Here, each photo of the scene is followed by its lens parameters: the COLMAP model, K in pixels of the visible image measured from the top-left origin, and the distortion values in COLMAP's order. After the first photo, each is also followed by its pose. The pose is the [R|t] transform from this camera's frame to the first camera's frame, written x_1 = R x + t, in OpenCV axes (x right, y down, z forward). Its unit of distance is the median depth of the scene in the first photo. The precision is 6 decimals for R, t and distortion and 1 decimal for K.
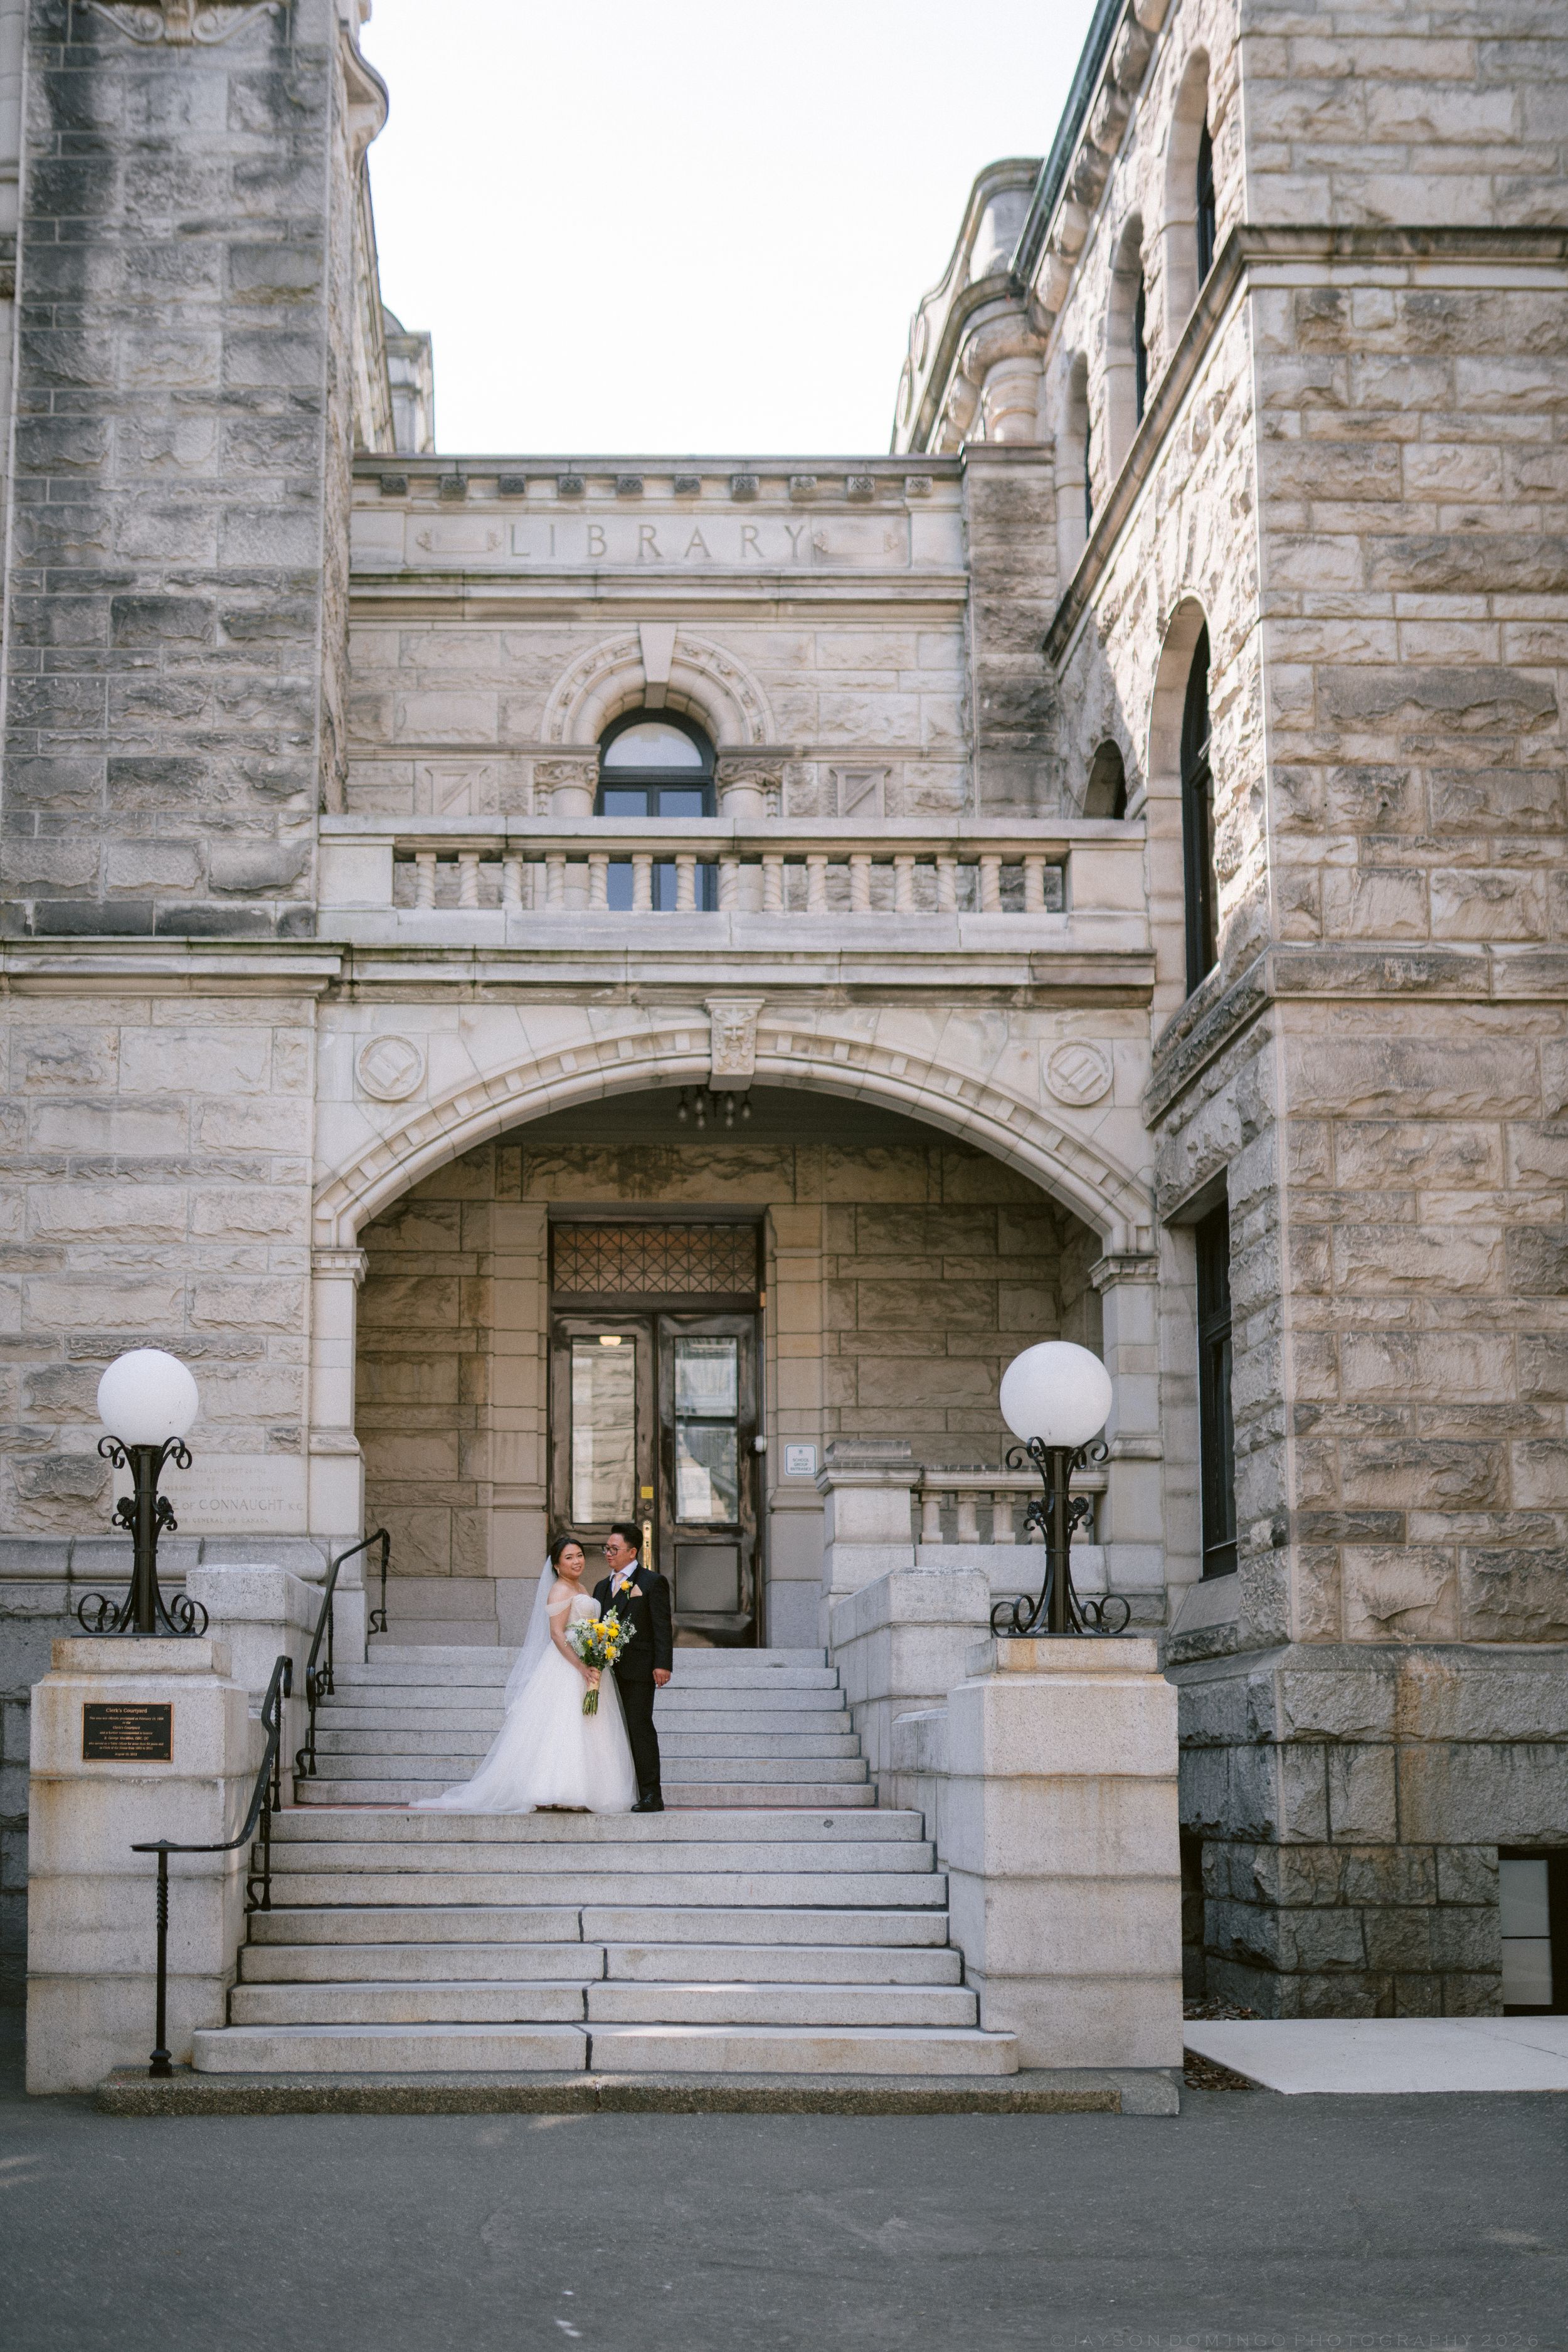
lens RADIAL K [[2346.2, 0, 500.6], [0, 2346.2, 1569.2], [0, 0, 1]] dist [-0.033919, 0.015672]
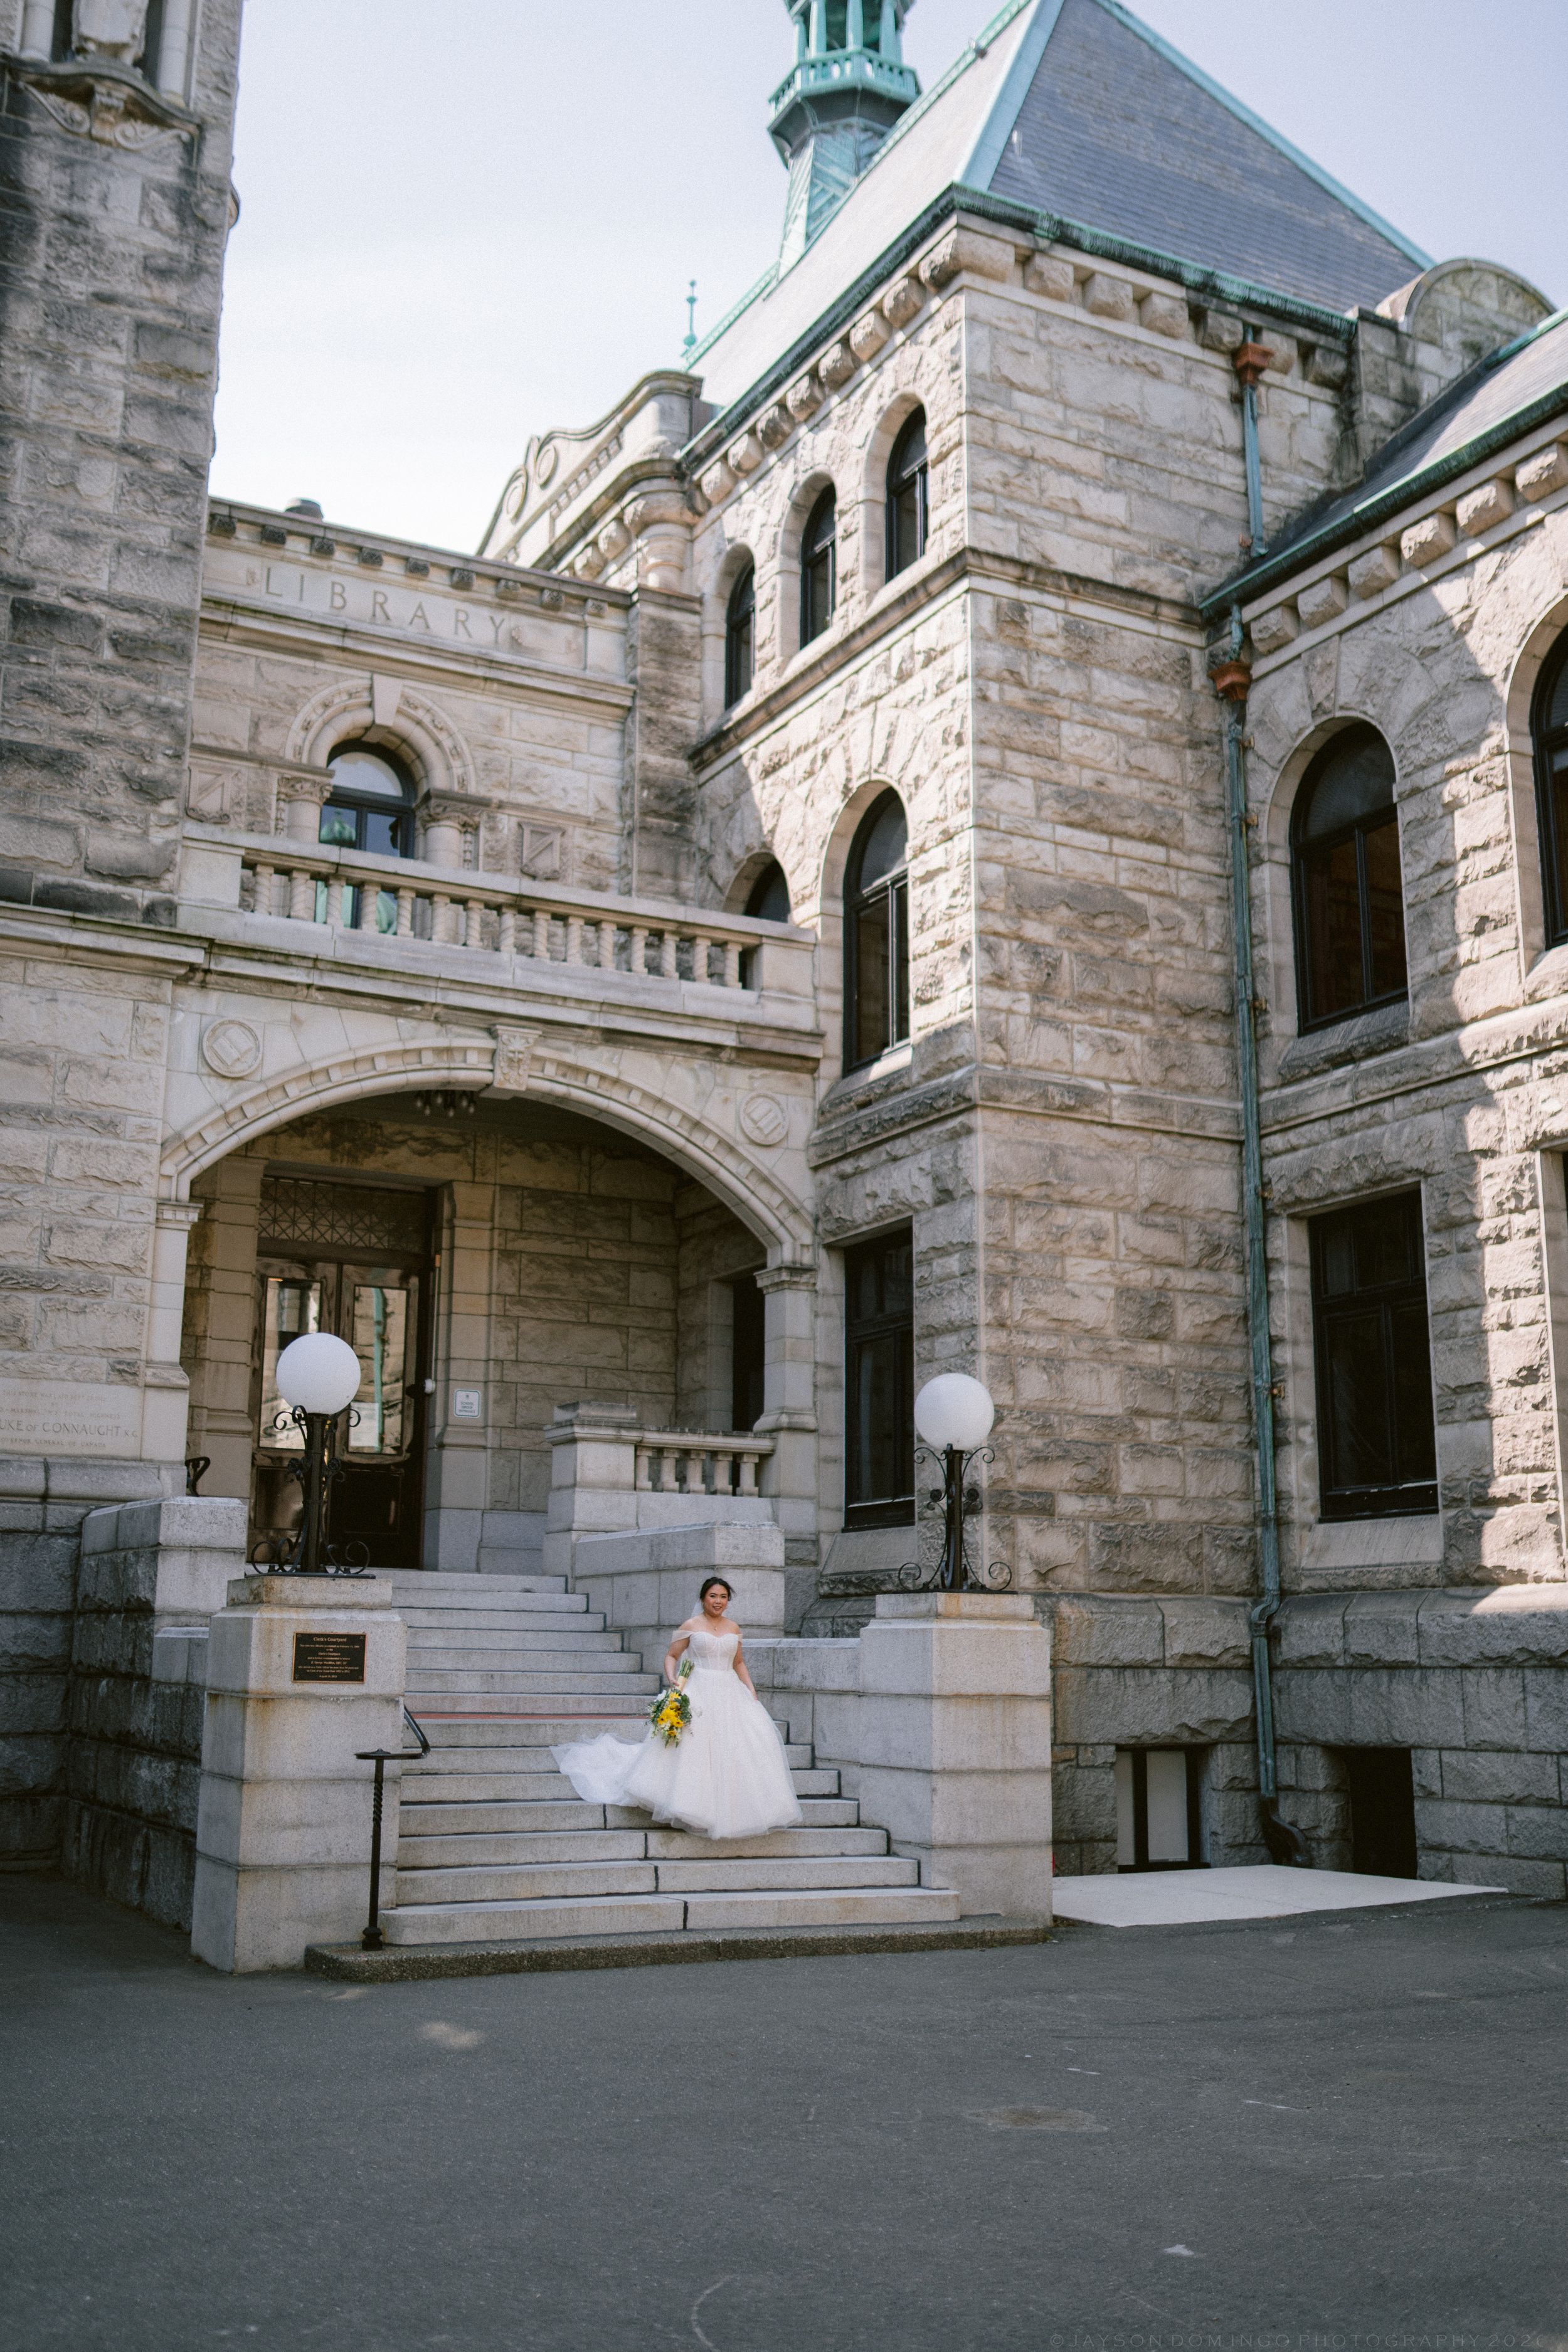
lens RADIAL K [[2376.6, 0, 727.0], [0, 2376.6, 1112.8], [0, 0, 1]] dist [-0.070120, 0.107045]
pose [[0.887421, 0.111646, 0.447234, -0.392471], [-0.048519, 0.987460, -0.150231, -0.024512], [-0.458398, 0.111618, 0.881710, -0.140634]]
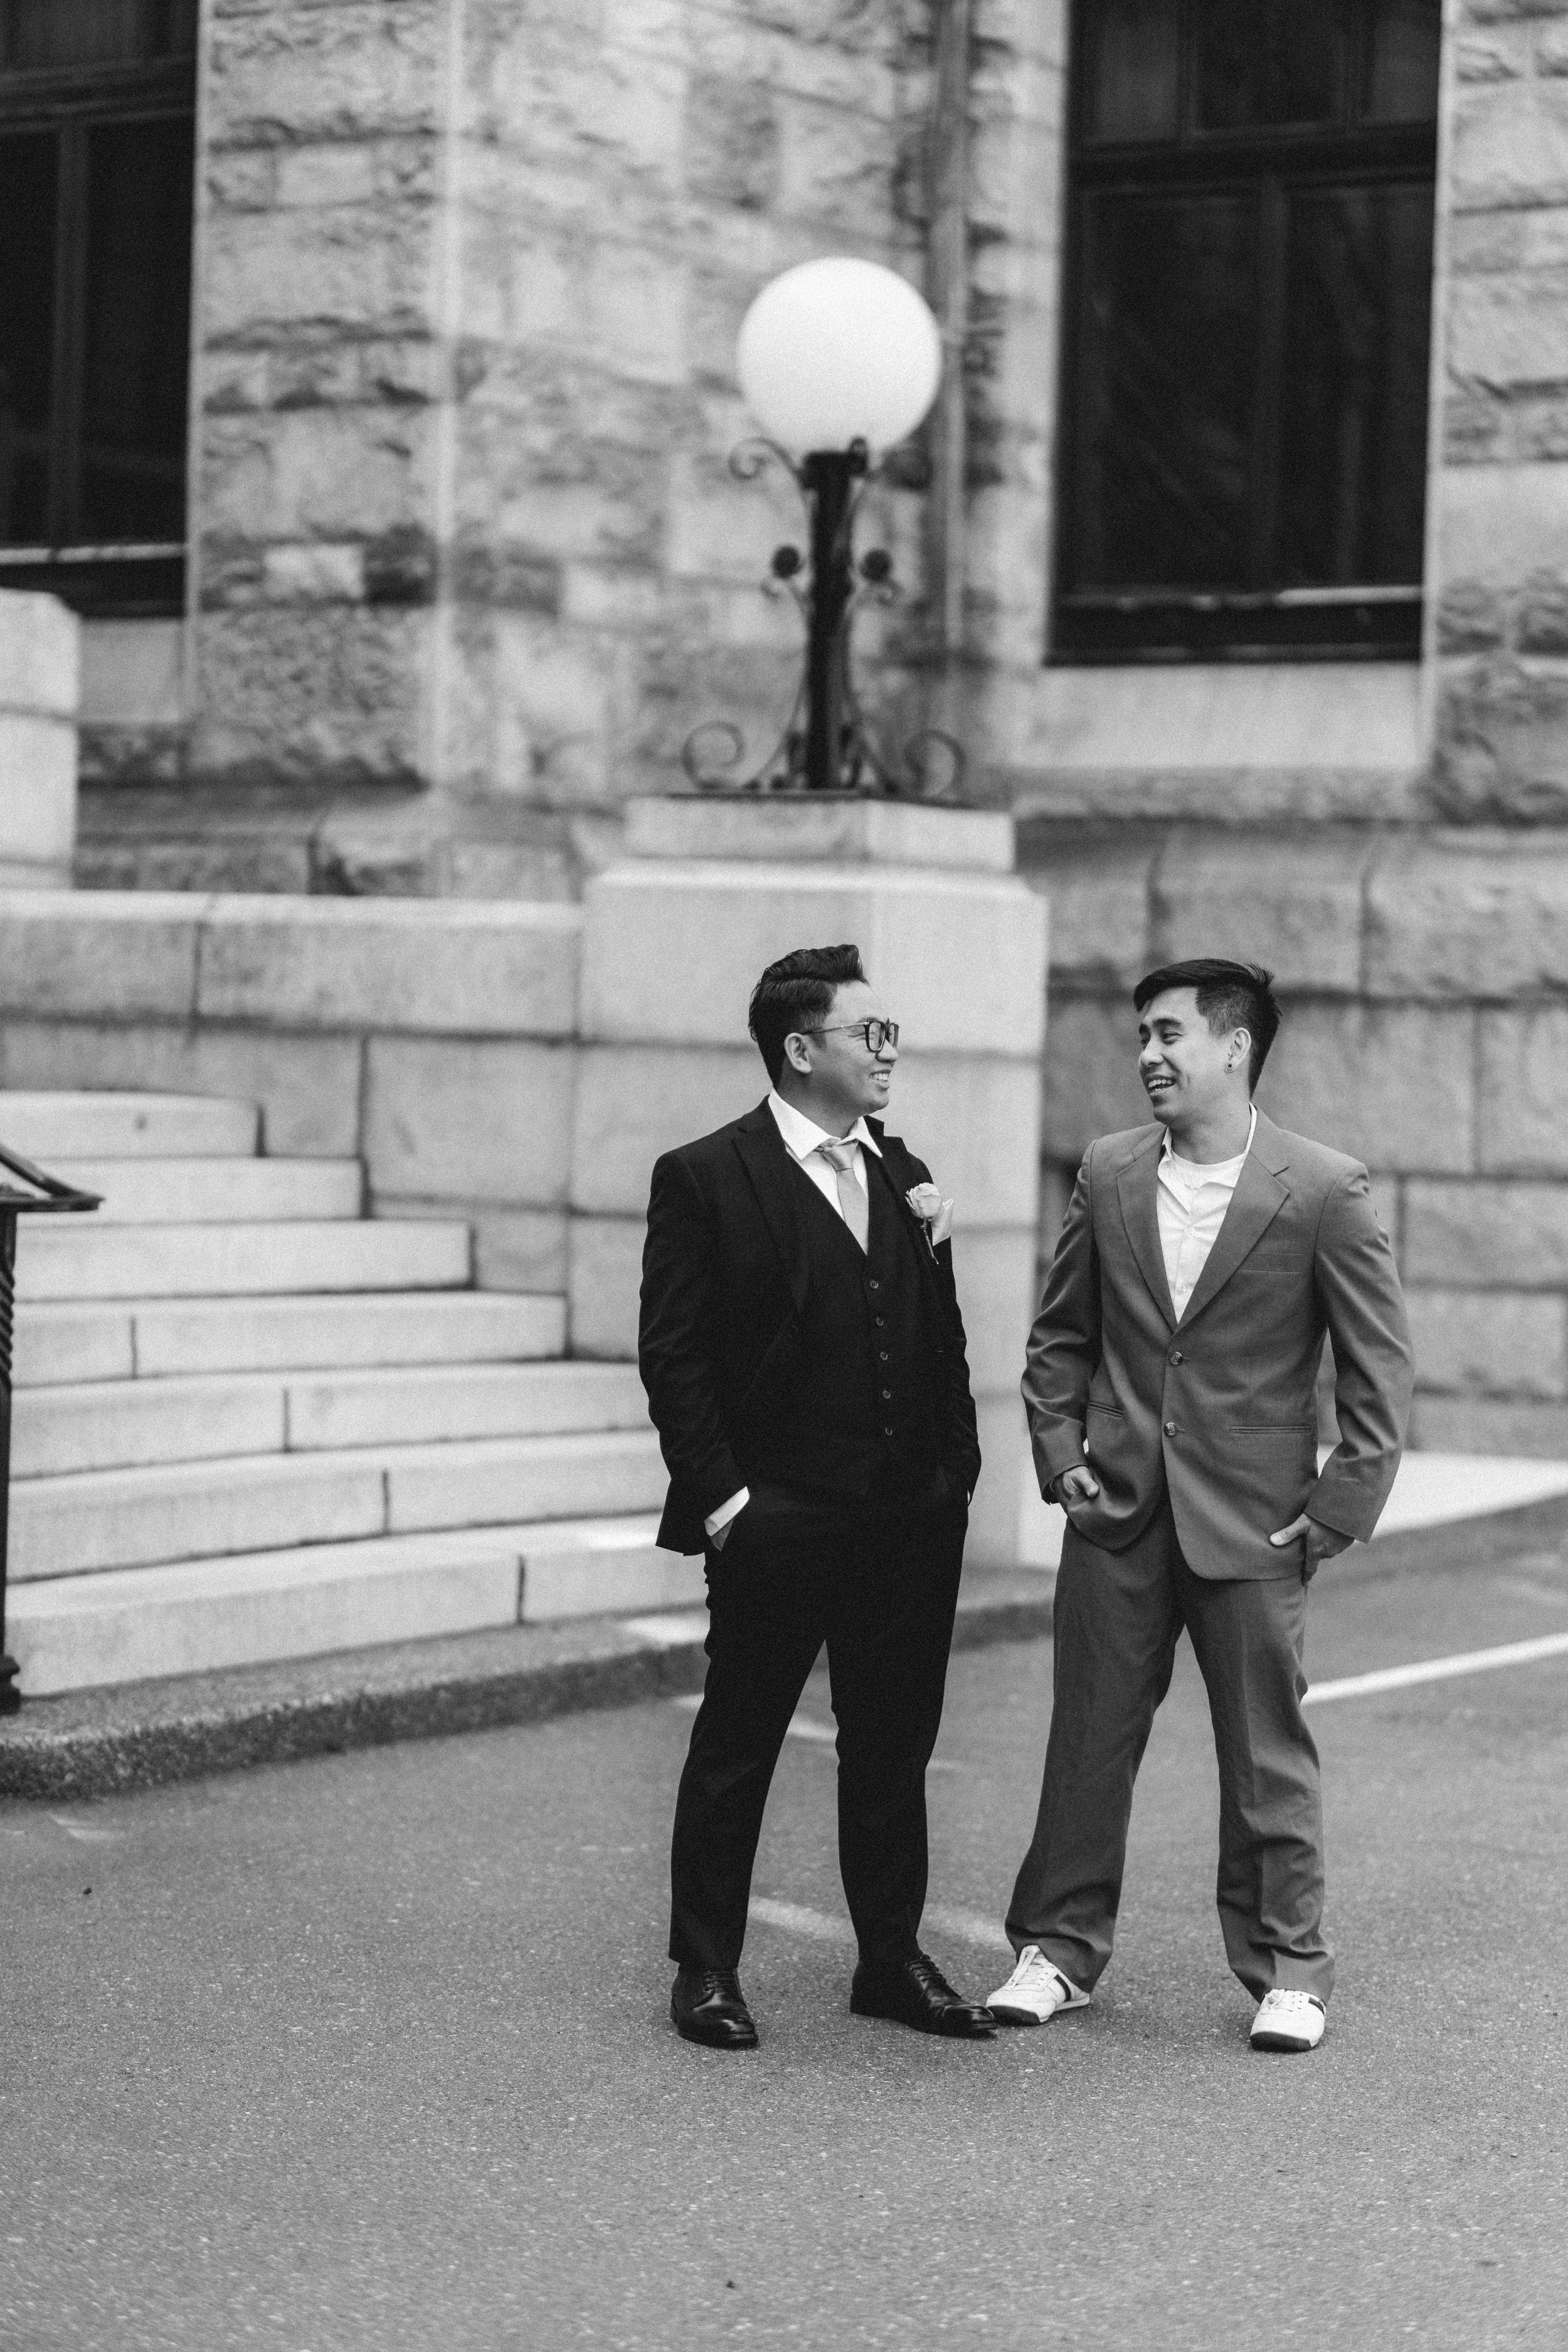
lens RADIAL K [[5493.7, 0, 752.3], [0, 5493.7, 1181.5], [0, 0, 1]] dist [0.032305, -0.406736]
pose [[0.537862, -0.010717, 0.842965, -0.646490], [-0.103467, 0.991521, 0.078623, 0.013158], [-0.836660, -0.129507, 0.532192, 0.228211]]
